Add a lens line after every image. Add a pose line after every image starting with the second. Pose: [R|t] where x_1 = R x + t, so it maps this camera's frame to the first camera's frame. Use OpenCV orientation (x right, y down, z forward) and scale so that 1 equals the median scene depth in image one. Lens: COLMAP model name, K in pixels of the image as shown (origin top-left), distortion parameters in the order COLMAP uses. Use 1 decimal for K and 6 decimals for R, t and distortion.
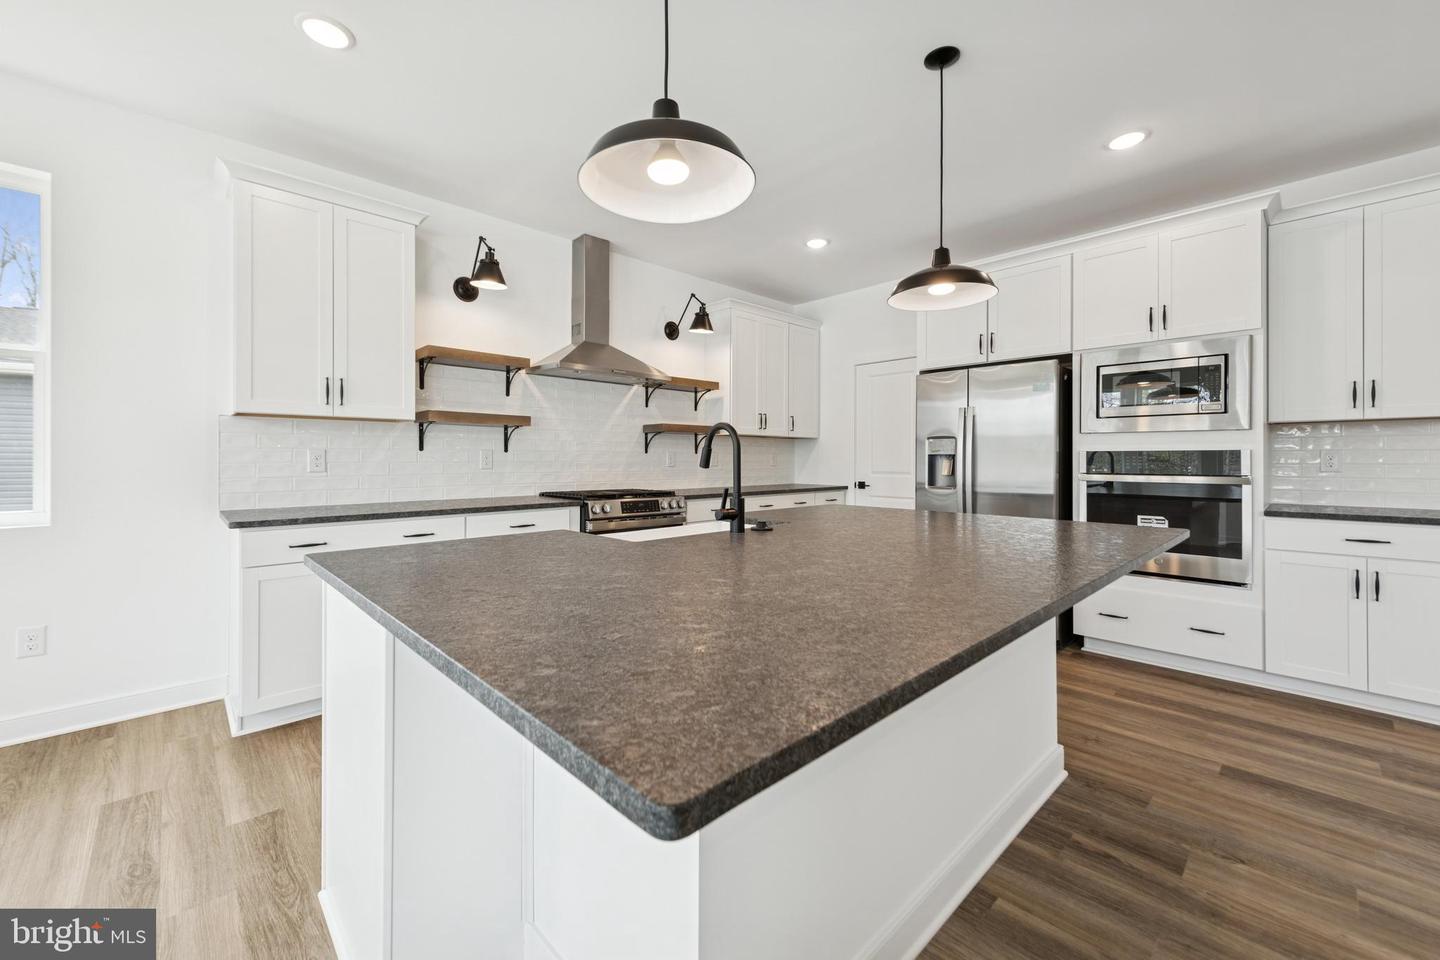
lens RADIAL K [[570.7, 0, 712.8], [0, 570.7, 458.0], [0, 0, 1]] dist [0.011911, -0.002292]
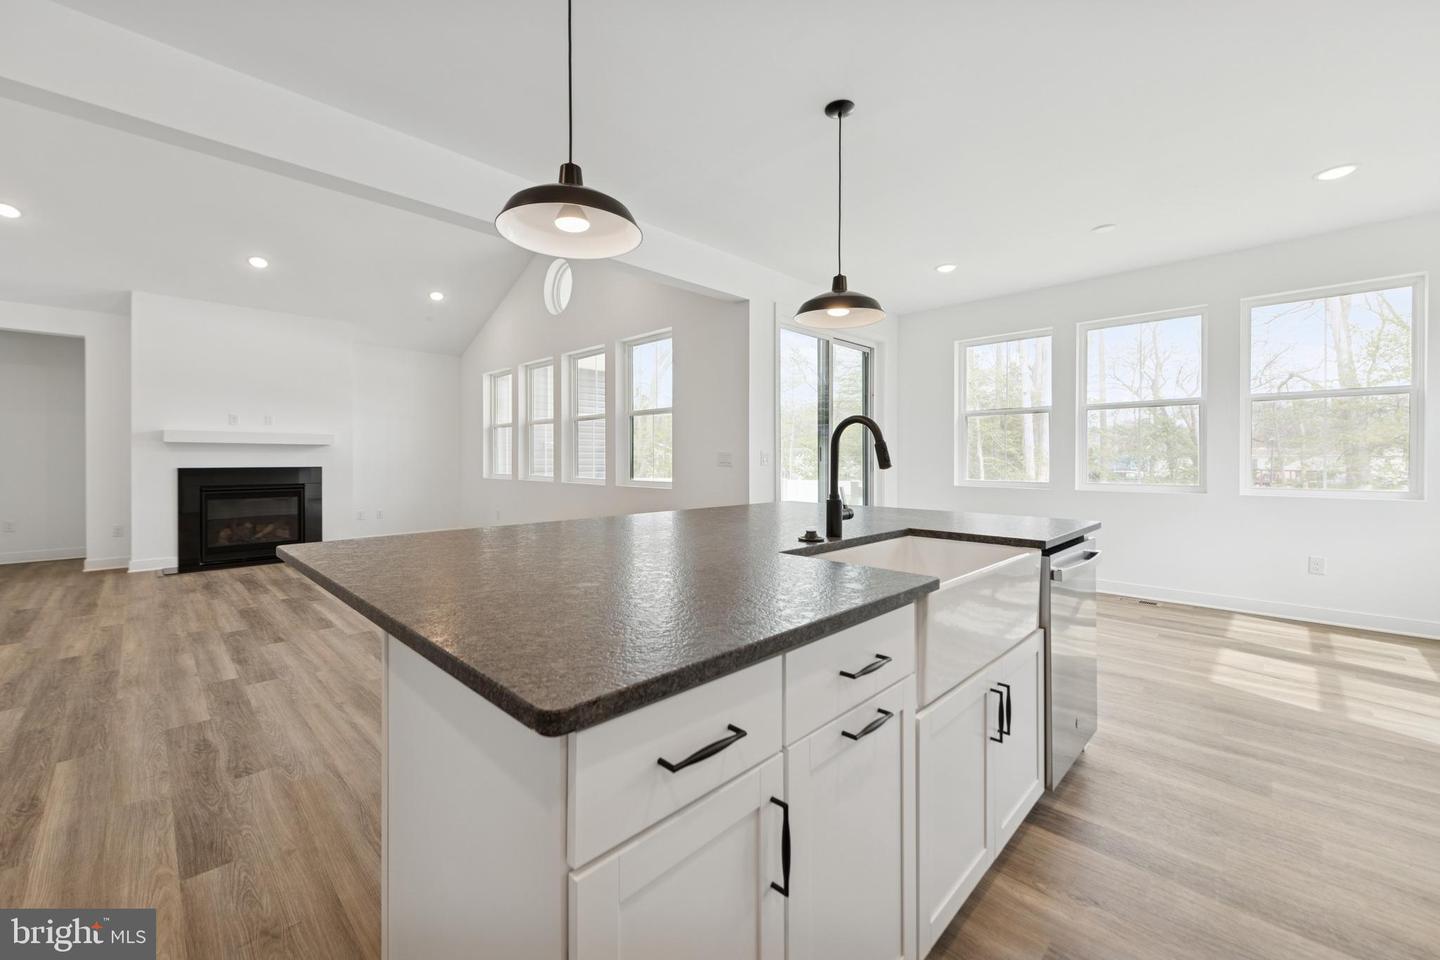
lens RADIAL K [[570.7, 0, 714.9], [0, 570.7, 464.5], [0, 0, 1]] dist [0.011911, -0.002292]
pose [[-0.999439, -0.000953, -0.033484, 0.155916], [-0.001320, 0.999939, 0.010947, 0.002314], [0.033472, 0.010985, -0.999379, 1.102212]]
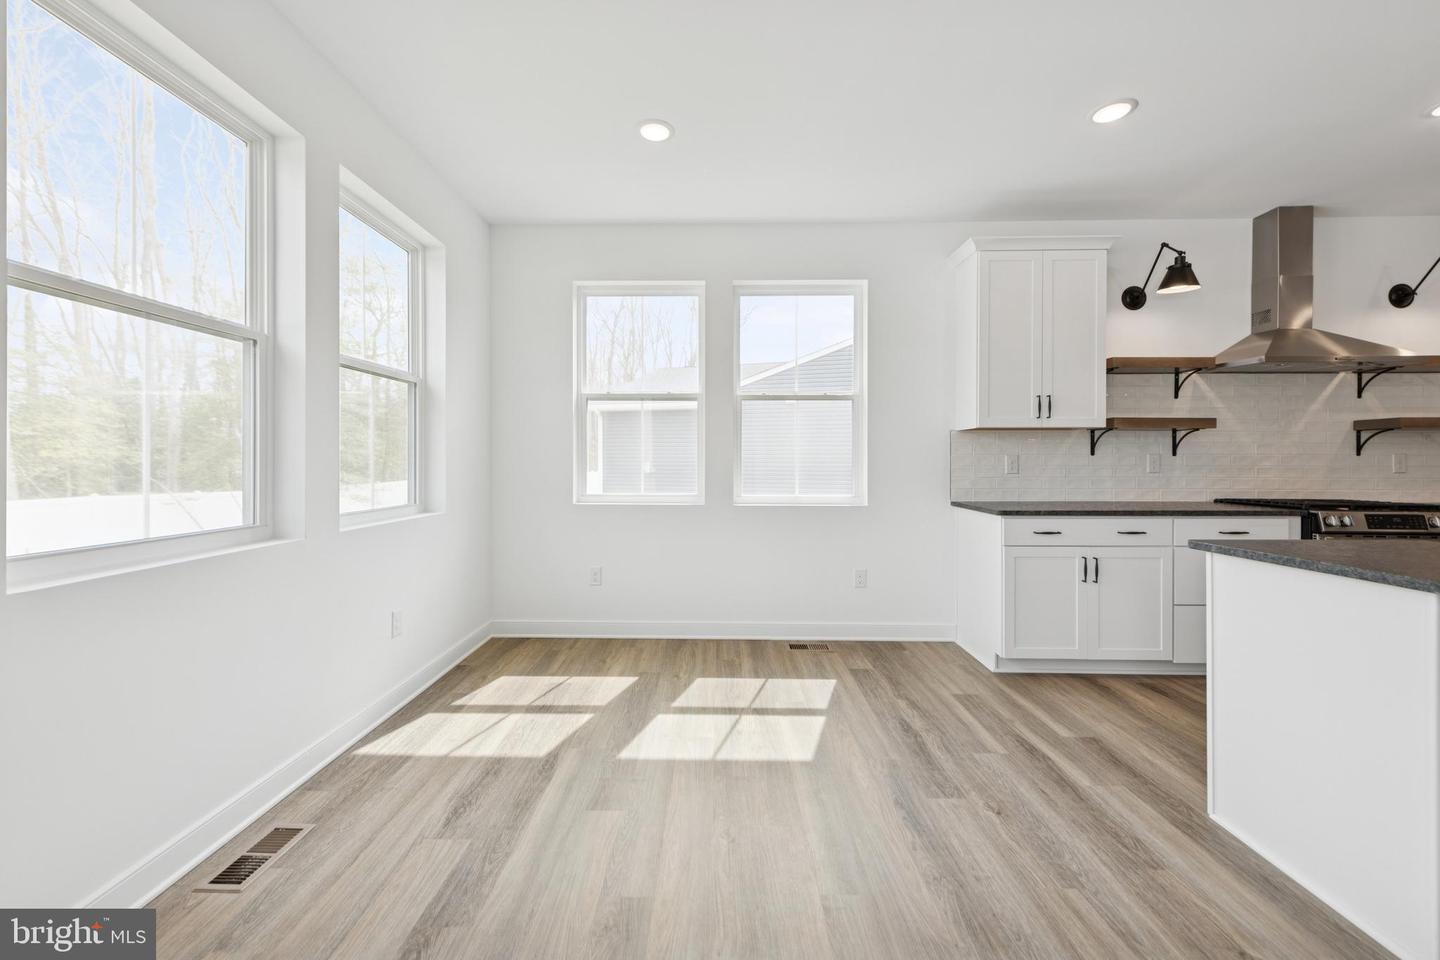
lens RADIAL K [[570.7, 0, 717.0], [0, 570.7, 466.7], [0, 0, 1]] dist [0.011911, -0.002292]
pose [[0.718168, 0.006752, -0.695837, -0.258536], [0.000058, 0.999952, 0.009763, -0.001962], [0.695870, -0.007052, 0.718133, -0.272203]]
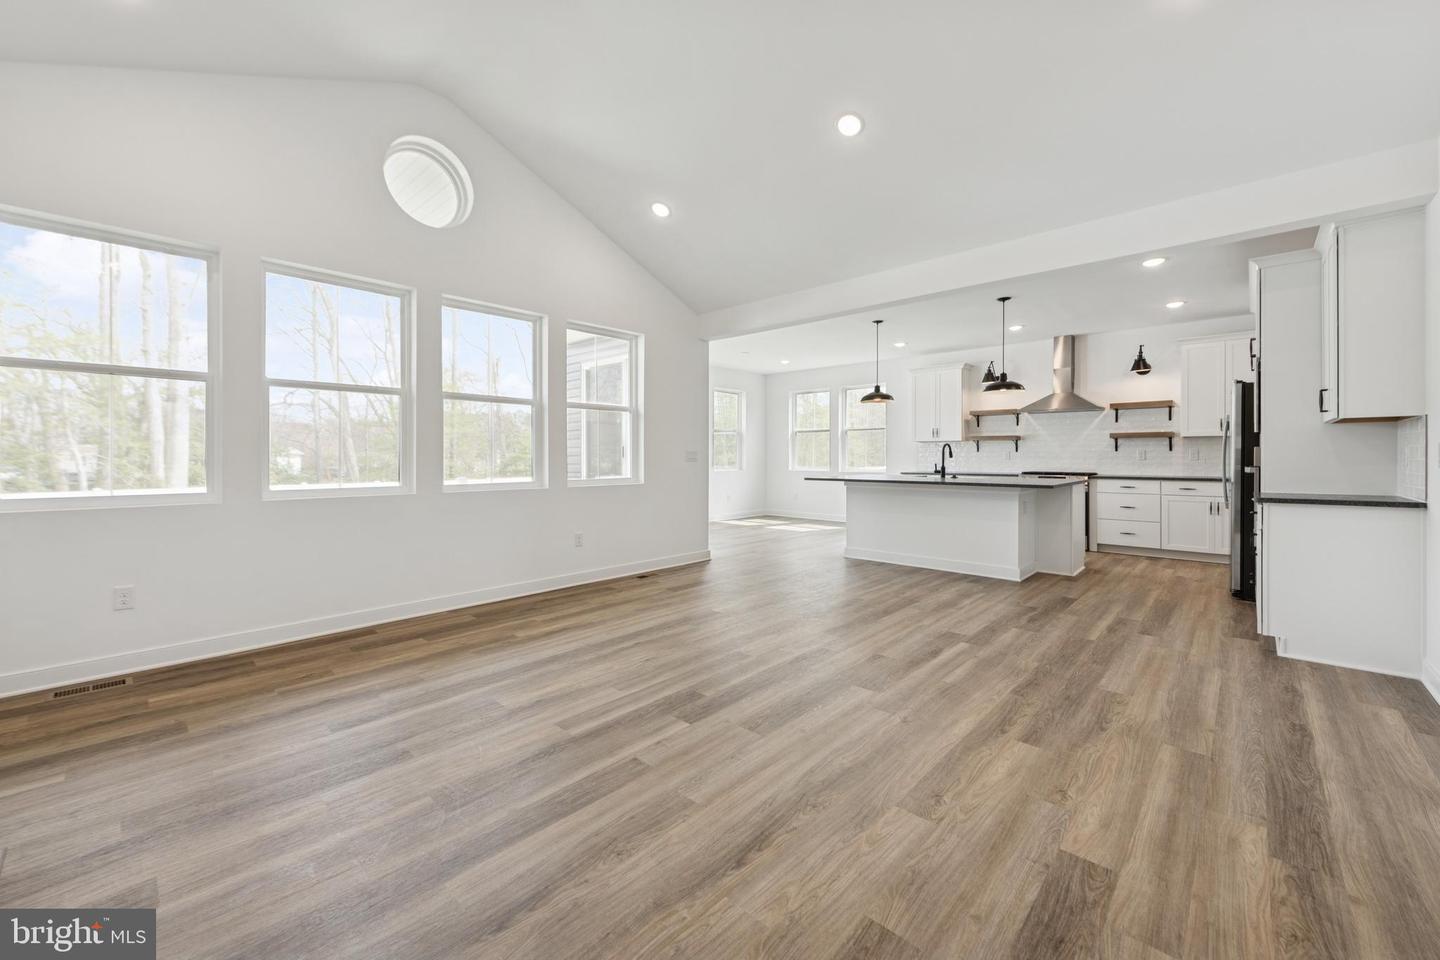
lens RADIAL K [[570.7, 0, 709.4], [0, 570.7, 456.3], [0, 0, 1]] dist [0.011911, -0.002292]
pose [[0.063103, -0.002047, -0.998005, 1.838033], [0.000250, 0.999998, -0.002036, 0.009823], [0.998007, -0.000121, 0.063104, -0.304548]]
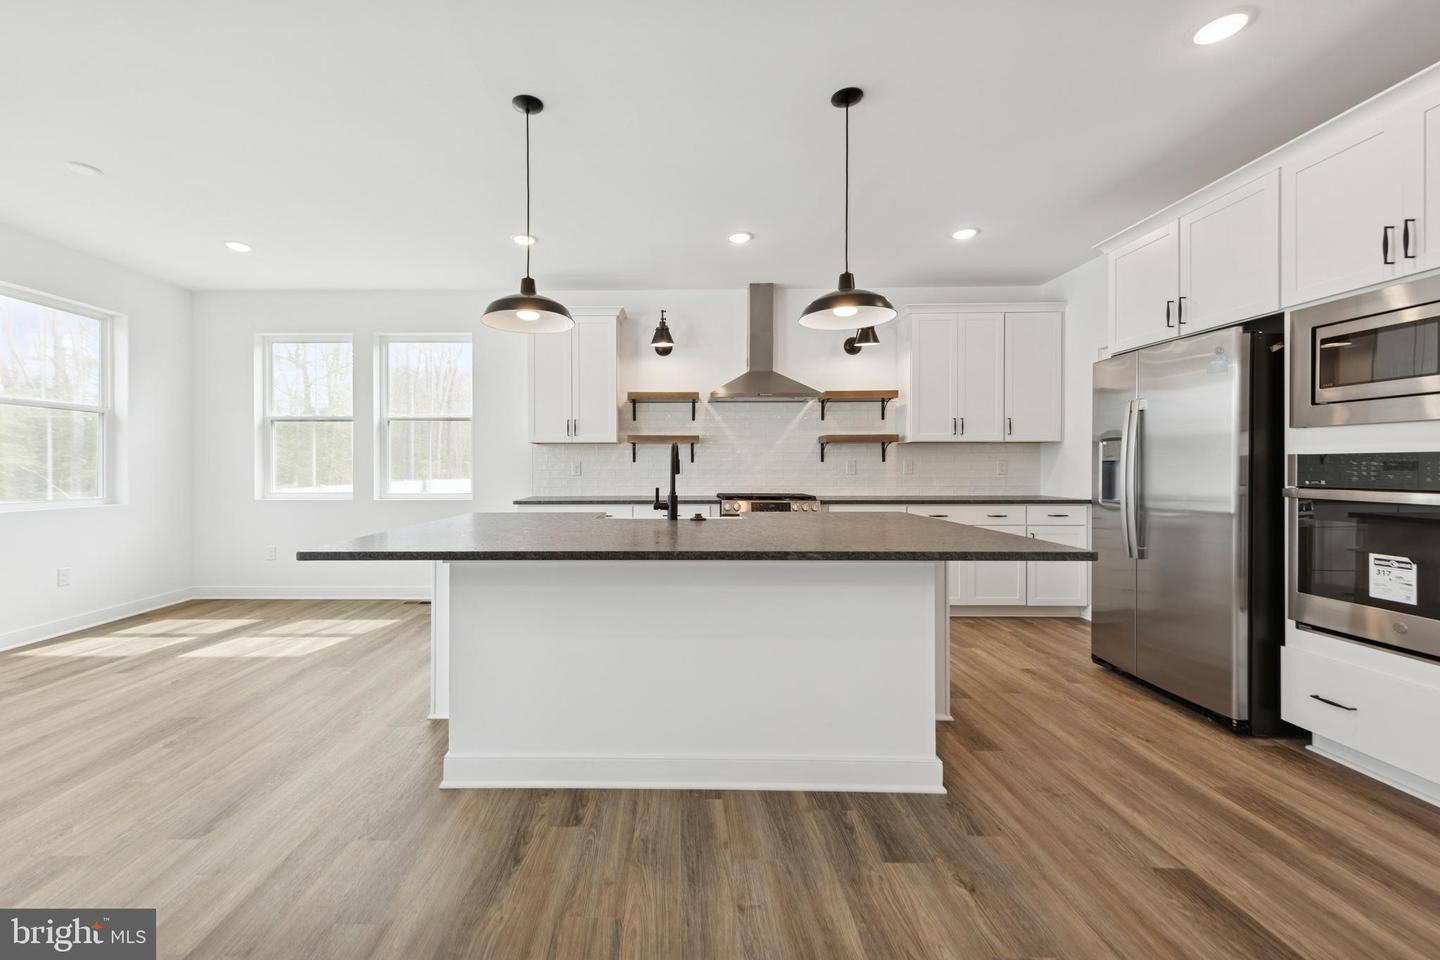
lens RADIAL K [[570.7, 0, 663.6], [0, 570.7, 468.5], [0, 0, 1]] dist [0.011911, -0.002292]
pose [[0.720478, -0.001257, -0.693476, 0.561108], [0.002905, 0.999995, 0.001205, 0.002142], [0.693471, -0.002883, 0.720478, -0.013522]]
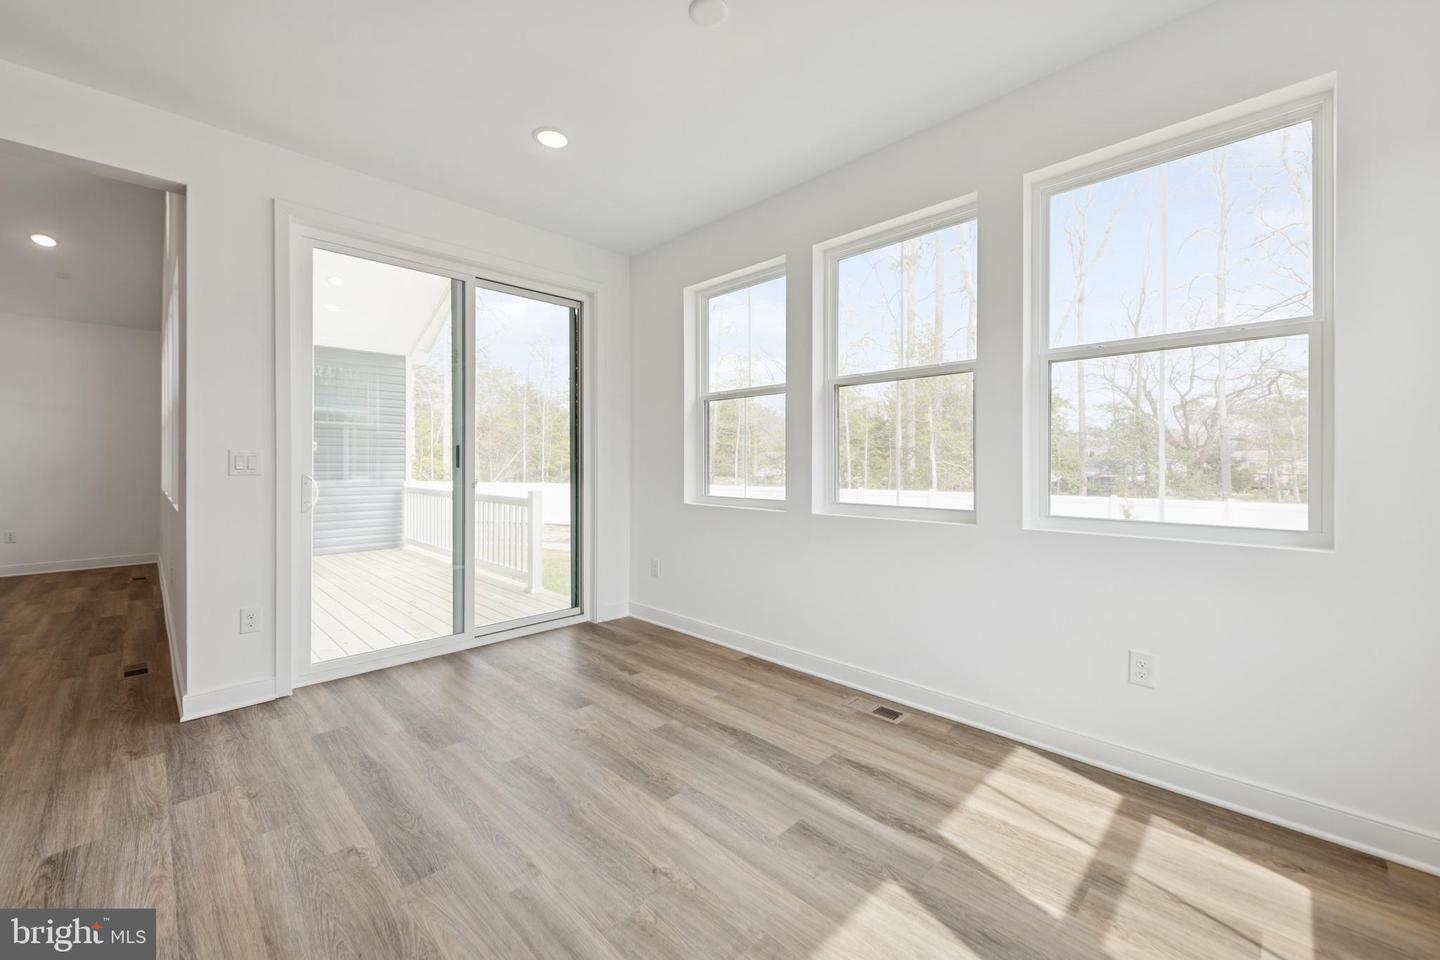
lens RADIAL K [[570.7, 0, 717.2], [0, 570.7, 468.5], [0, 0, 1]] dist [0.011911, -0.002292]
pose [[-0.999402, -0.000798, -0.034569, -0.633632], [-0.001333, 0.999880, 0.015458, -0.005974], [0.034552, 0.015495, -0.999283, 0.569110]]
